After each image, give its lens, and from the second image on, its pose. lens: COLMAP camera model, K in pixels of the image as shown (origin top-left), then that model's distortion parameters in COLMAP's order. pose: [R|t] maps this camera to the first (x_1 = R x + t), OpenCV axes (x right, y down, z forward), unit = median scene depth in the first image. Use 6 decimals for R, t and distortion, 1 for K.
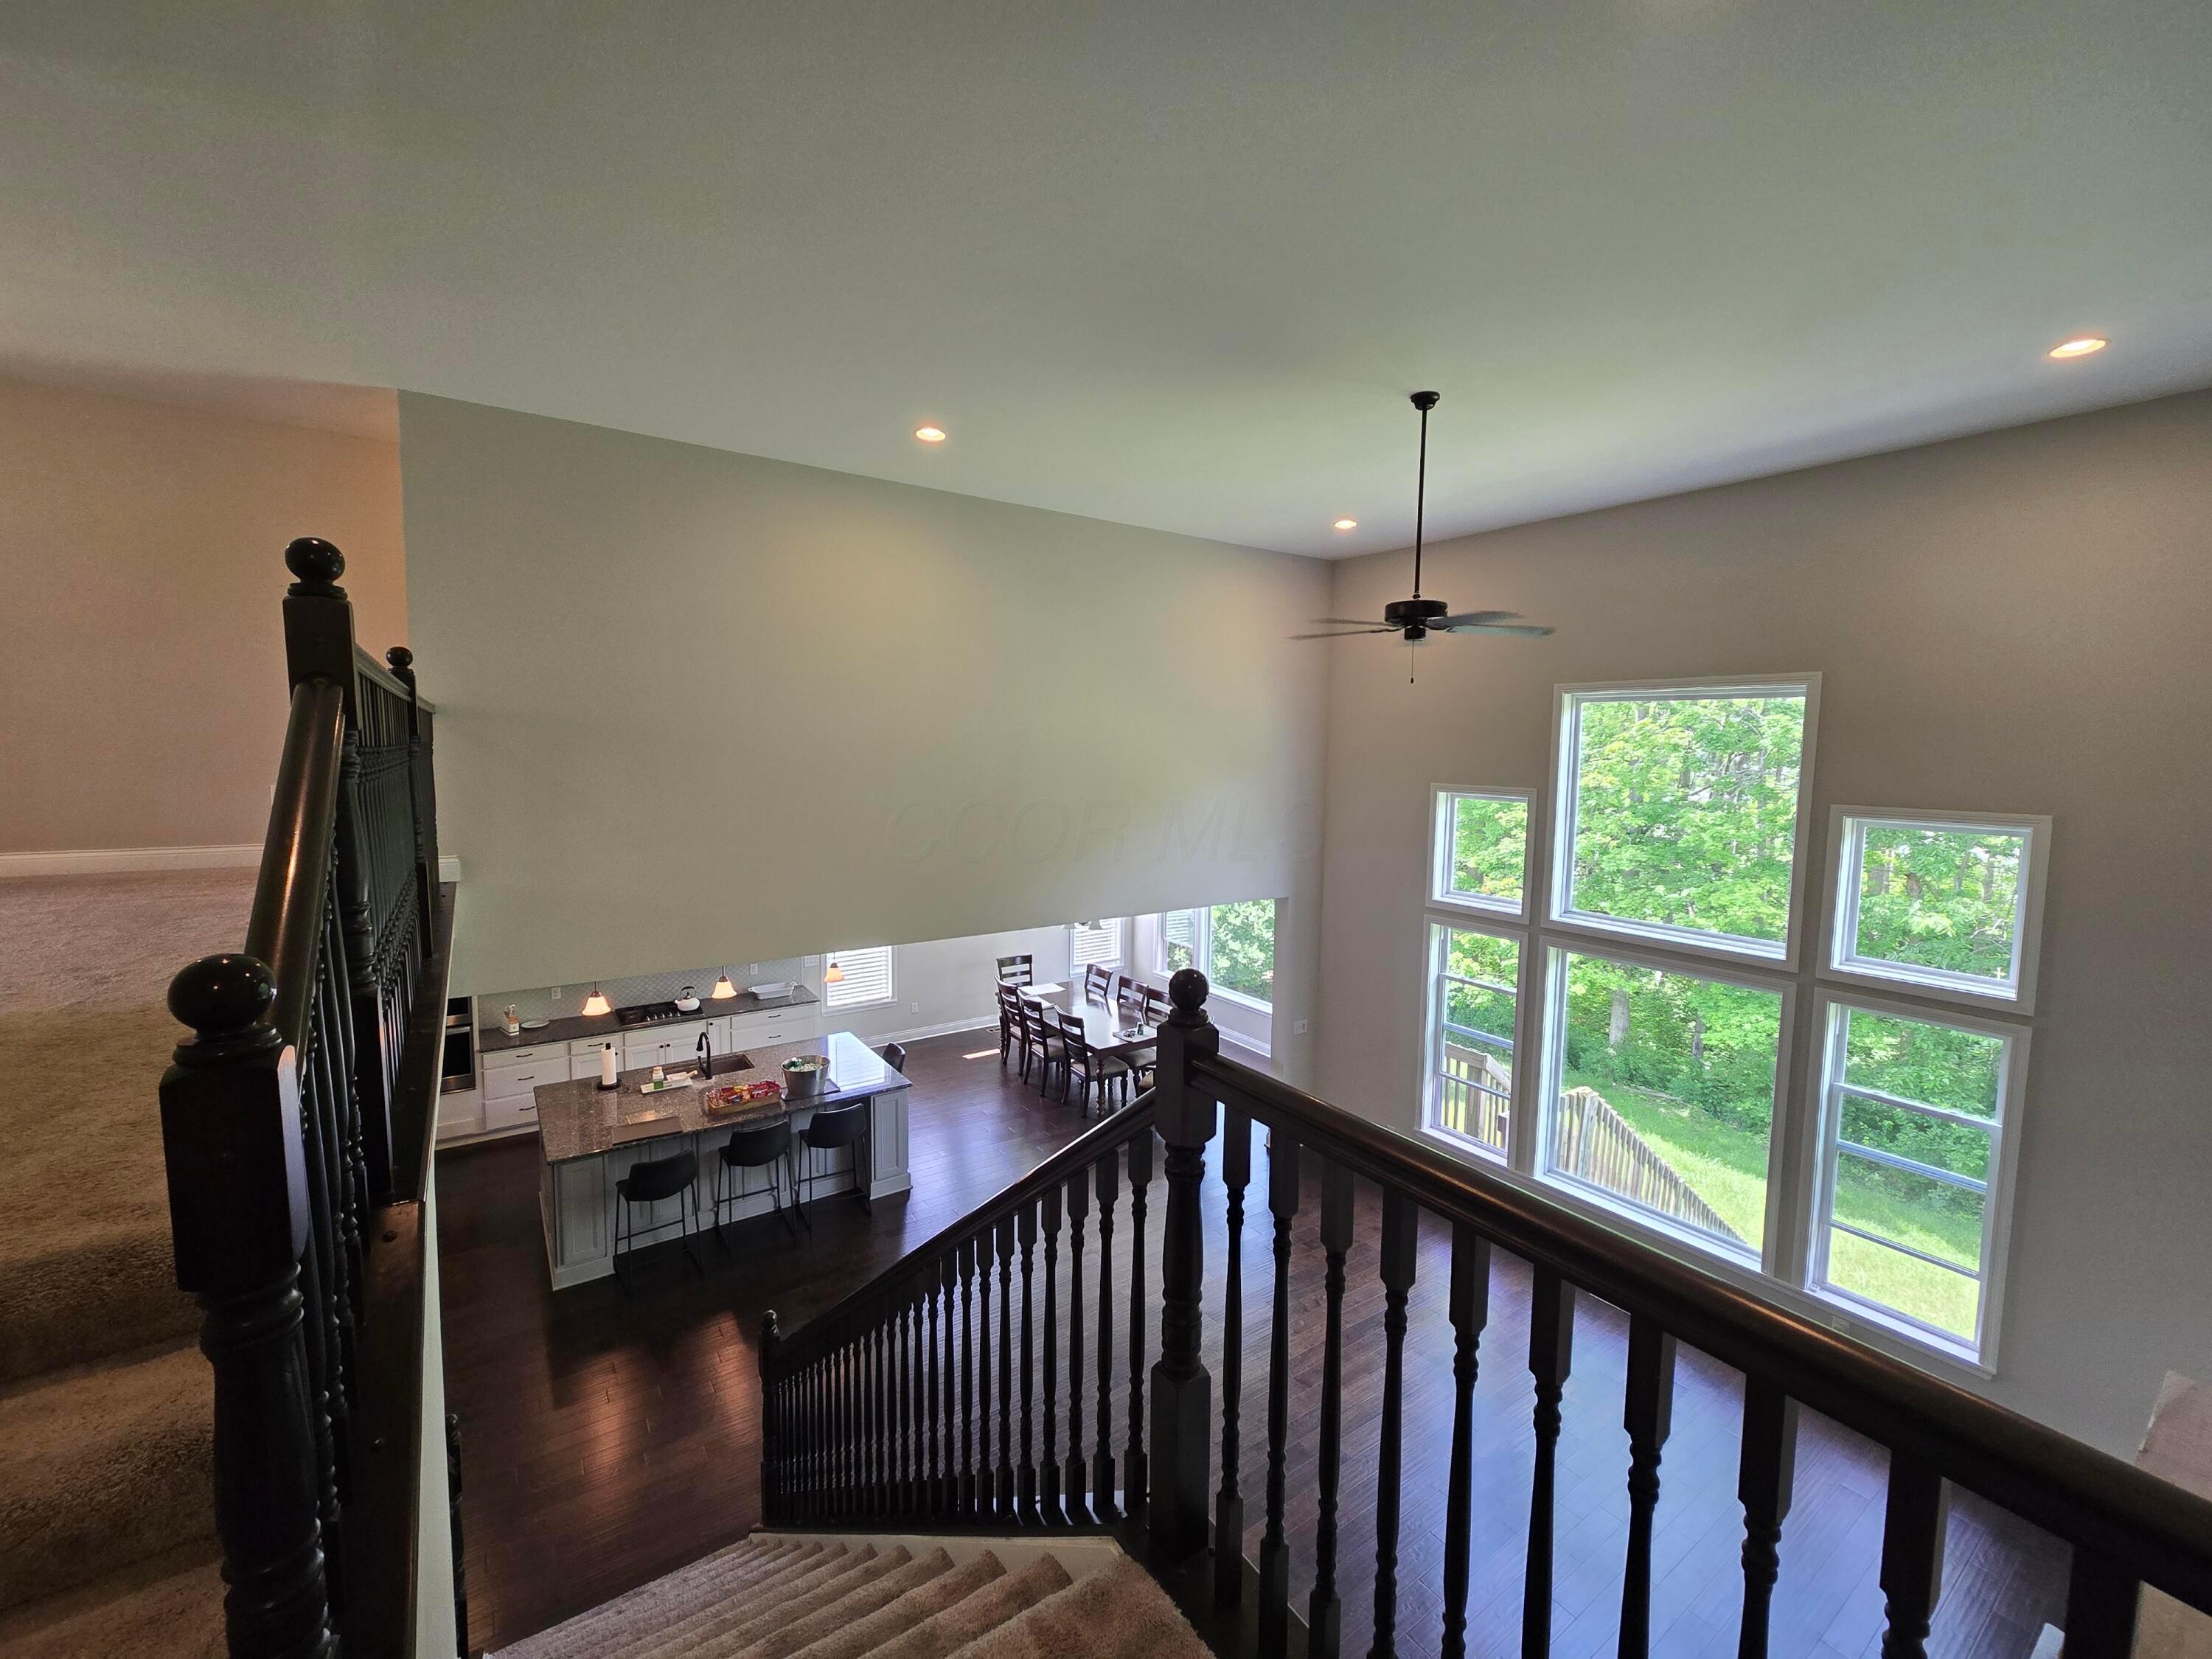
lens RADIAL K [[916.2, 0, 1131.0], [0, 916.2, 824.3], [0, 0, 1]] dist [0.000435, 0.000191]
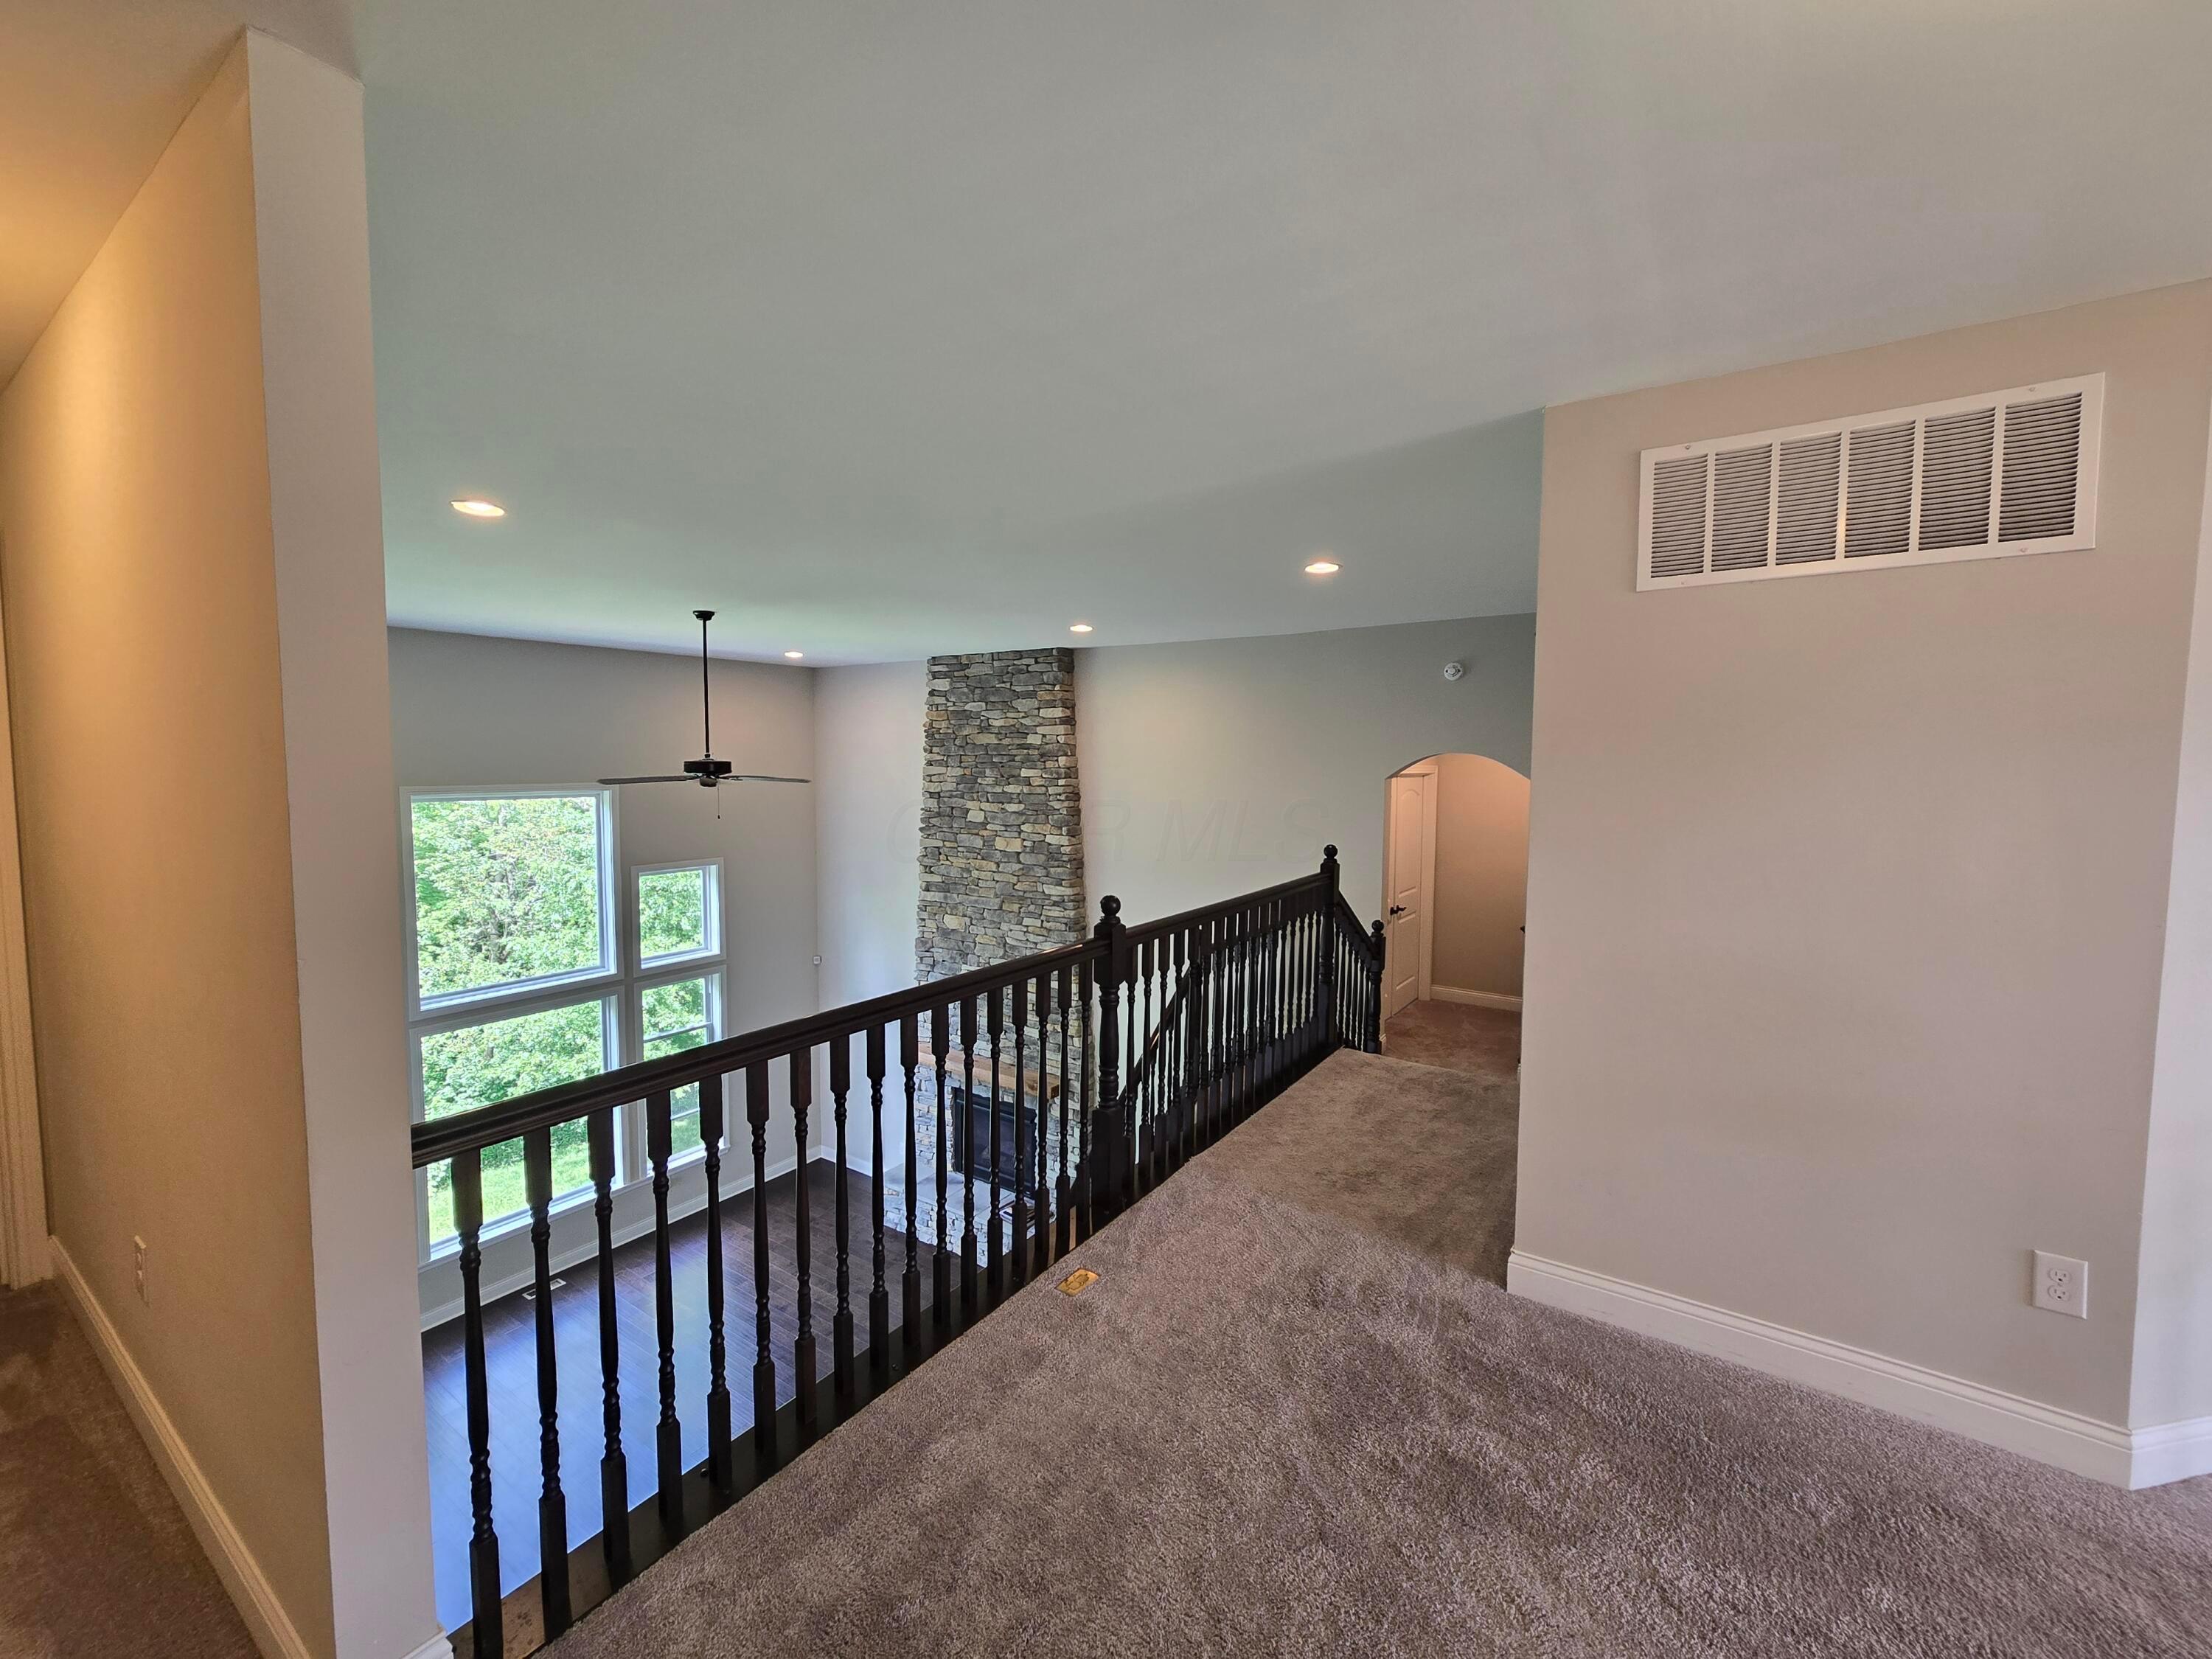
lens RADIAL K [[910.5, 0, 1116.4], [0, 910.5, 813.5], [0, 0, 1]] dist [0.000007, 0.000941]
pose [[-0.349018, -0.075639, 0.934058, -0.926456], [0.068441, 0.992018, 0.105906, -0.208548], [-0.934613, 0.100891, -0.341055, 0.710065]]
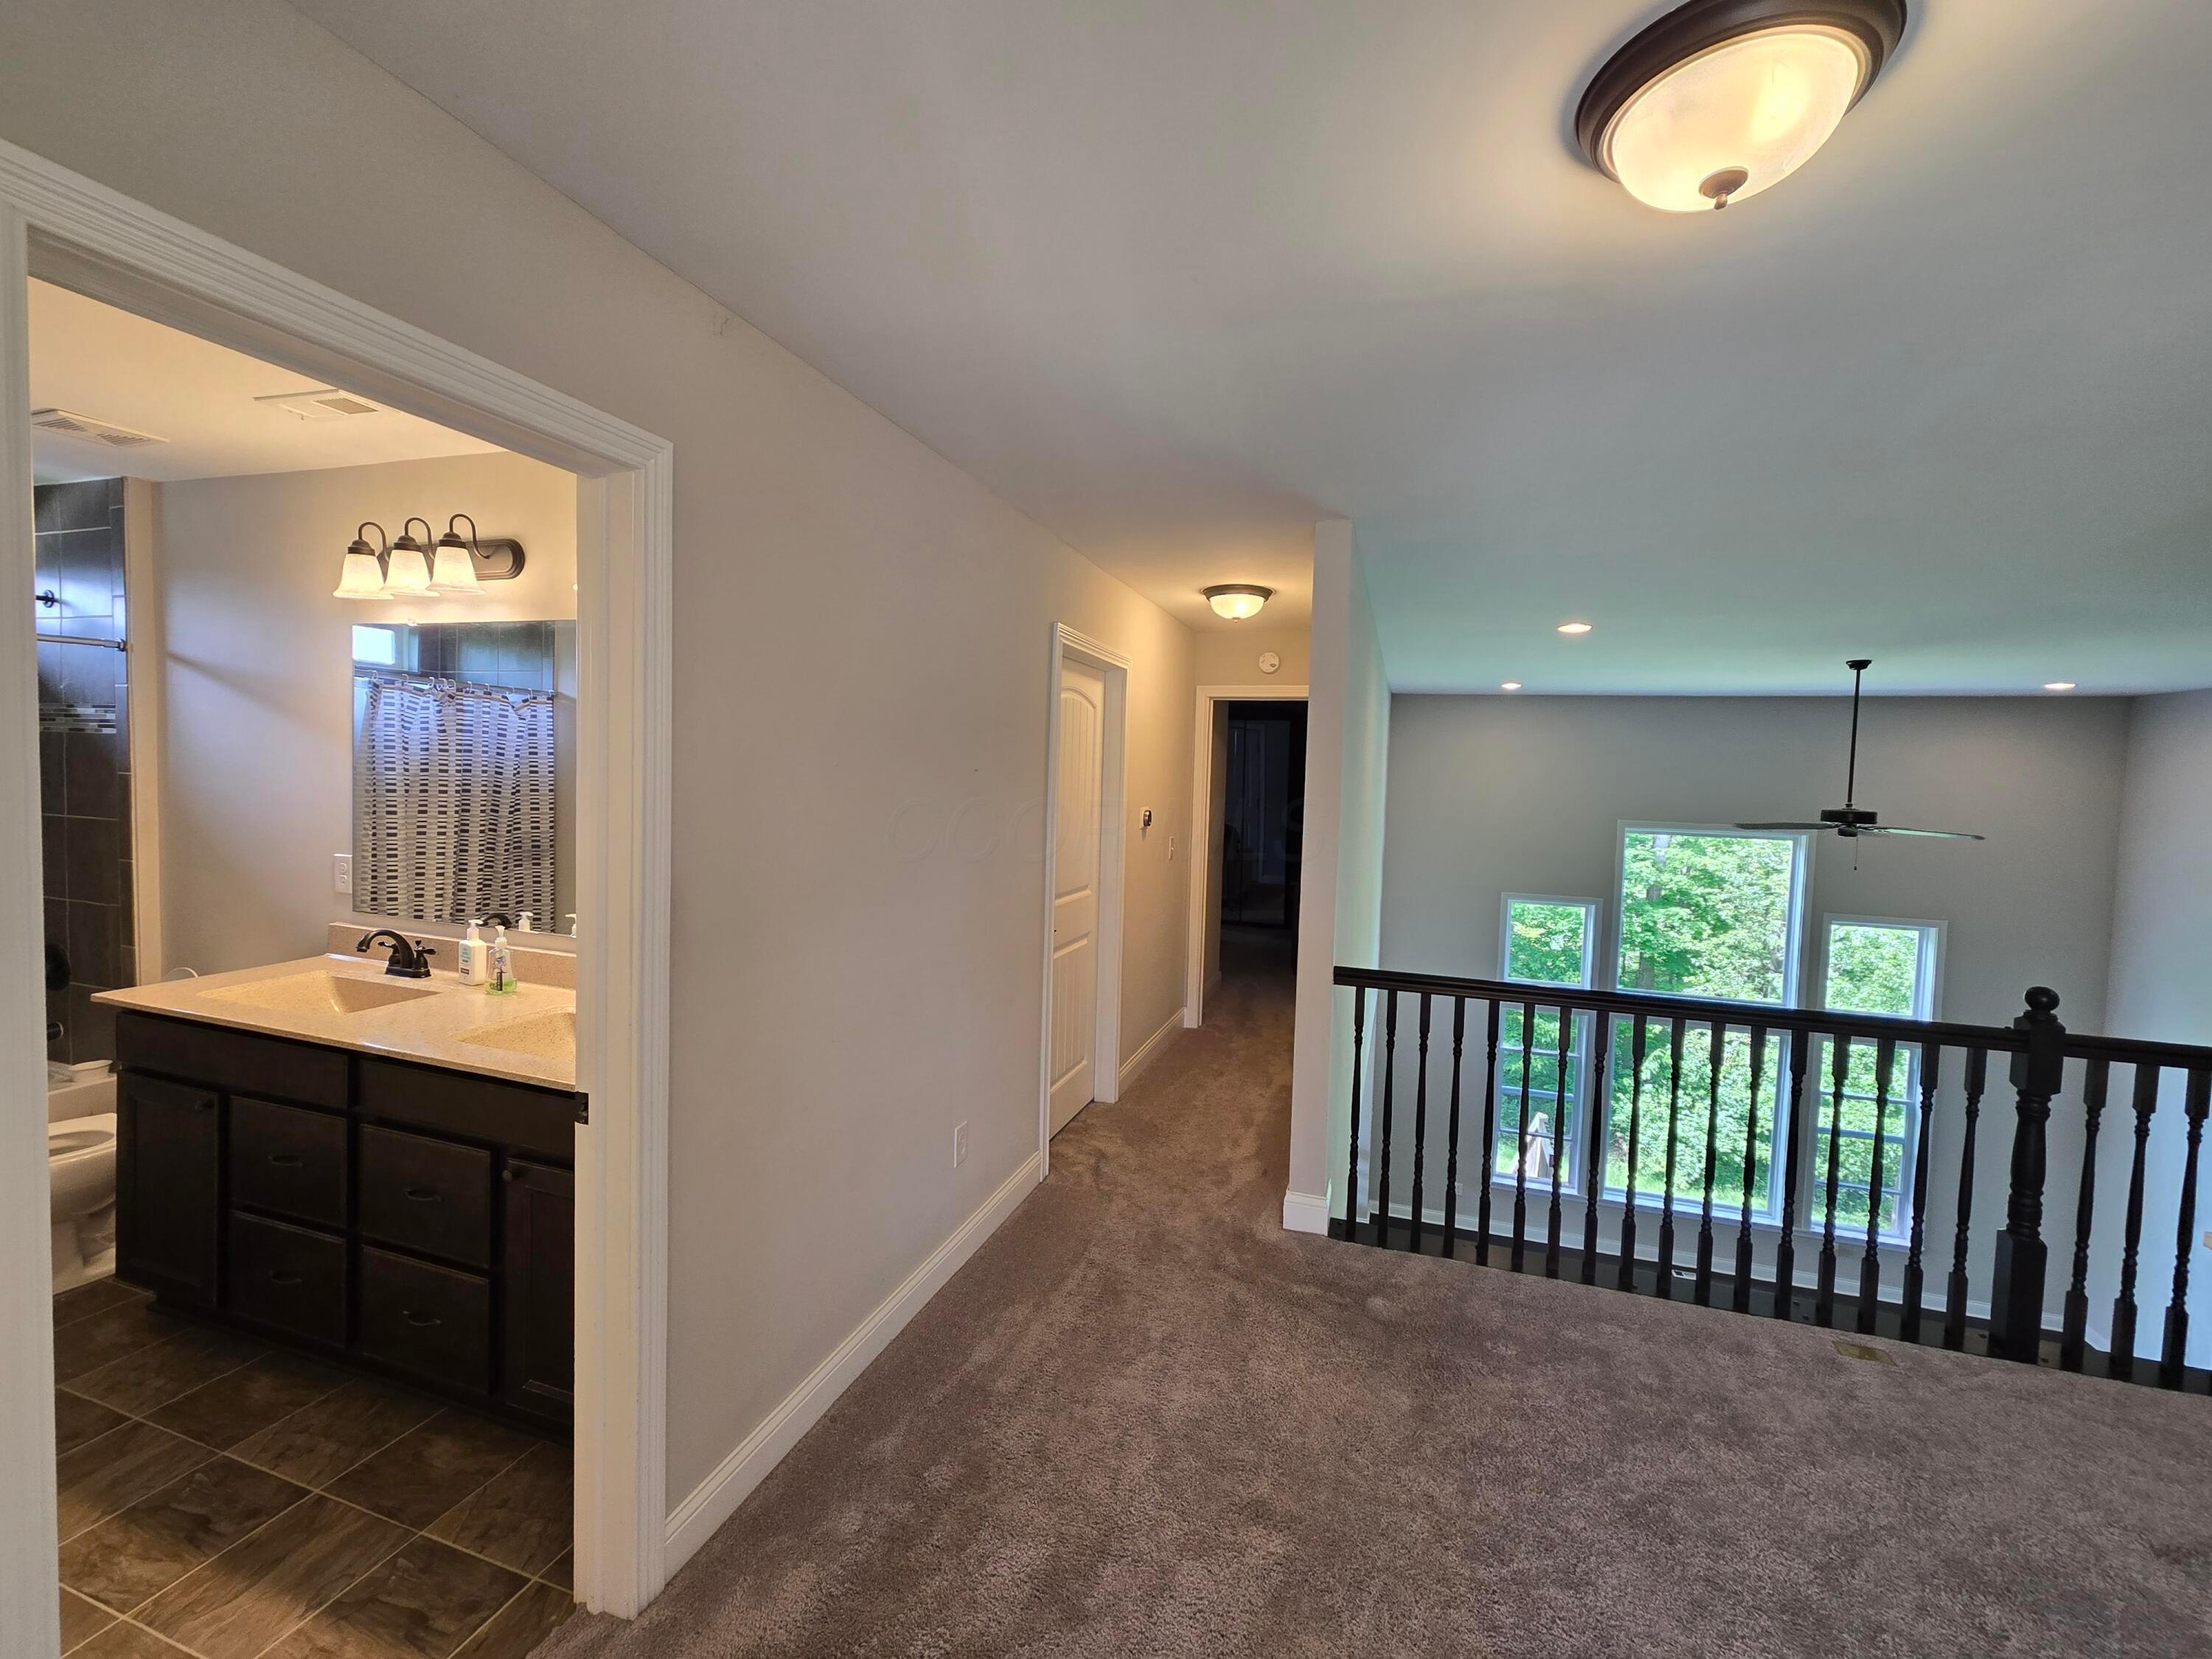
lens RADIAL K [[910.6, 0, 1111.3], [0, 910.6, 810.4], [0, 0, 1]] dist [0.000503, 0.000582]
pose [[0.804089, -0.016443, 0.594282, -1.073087], [0.031149, 0.999410, -0.014494, -0.200819], [-0.593693, 0.030166, 0.804126, 0.445042]]
